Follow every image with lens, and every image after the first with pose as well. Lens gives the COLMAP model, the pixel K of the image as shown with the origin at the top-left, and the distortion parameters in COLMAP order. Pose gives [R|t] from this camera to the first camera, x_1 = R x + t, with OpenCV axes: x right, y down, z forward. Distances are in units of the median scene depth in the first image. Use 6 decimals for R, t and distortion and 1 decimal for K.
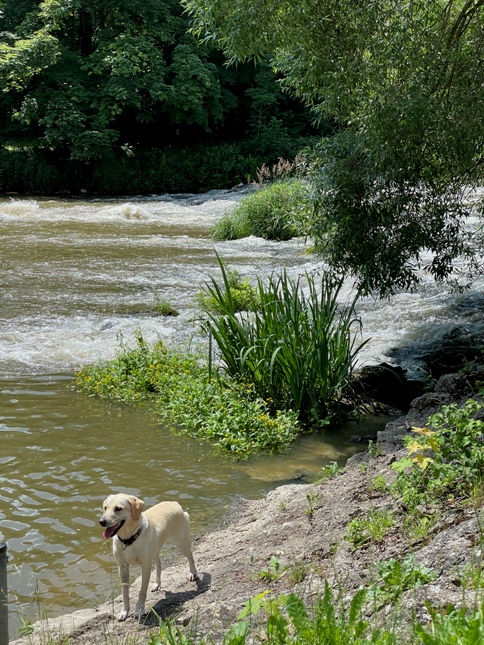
lens RADIAL K [[957.1, 0, 242.0], [0, 957.1, 322.5], [0, 0, 1]] dist [0.220737, -0.565773]
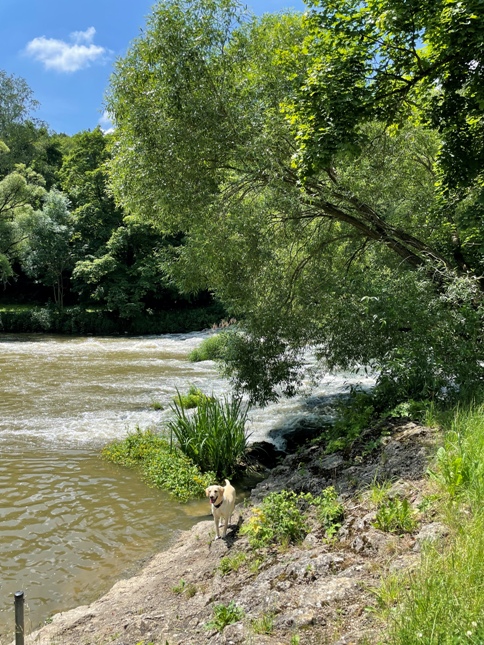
lens RADIAL K [[489.7, 0, 242.0], [0, 489.7, 322.5], [0, 0, 1]] dist [0.078584, -0.119921]
pose [[0.998263, -0.000947, 0.058905, 0.043550], [0.009181, 0.990155, -0.139673, -0.053295], [-0.058193, 0.139971, 0.988444, -0.011206]]
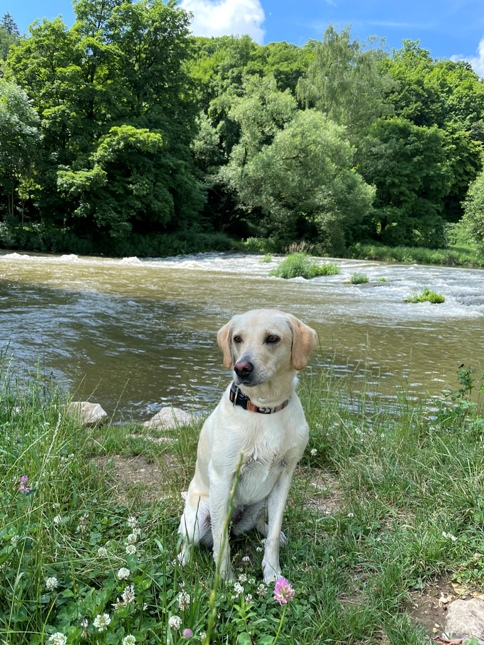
lens RADIAL K [[489.7, 0, 242.0], [0, 489.7, 322.5], [0, 0, 1]] dist [0.078584, -0.119921]
pose [[0.894166, -0.013078, 0.447544, -1.291622], [0.021847, 0.999657, -0.014436, 0.057322], [-0.447202, 0.022686, 0.894145, 0.119742]]
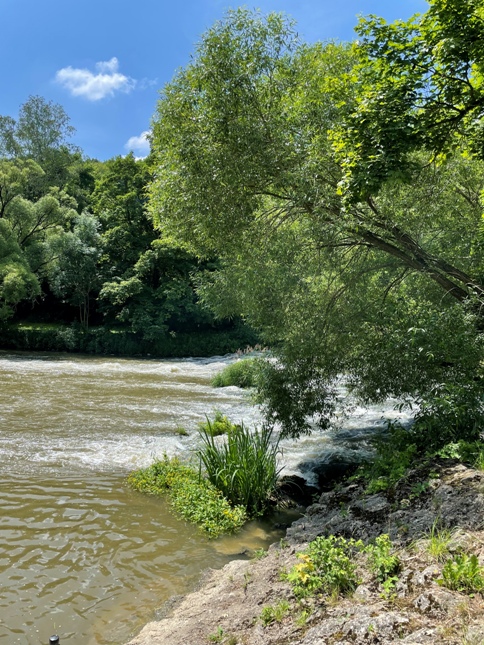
lens RADIAL K [[489.7, 0, 242.0], [0, 489.7, 322.5], [0, 0, 1]] dist [0.078584, -0.119921]
pose [[0.999184, 0.036033, 0.018225, 0.017161], [-0.031915, 0.981218, -0.190244, -0.058962], [-0.024737, 0.189508, 0.981568, 0.009707]]
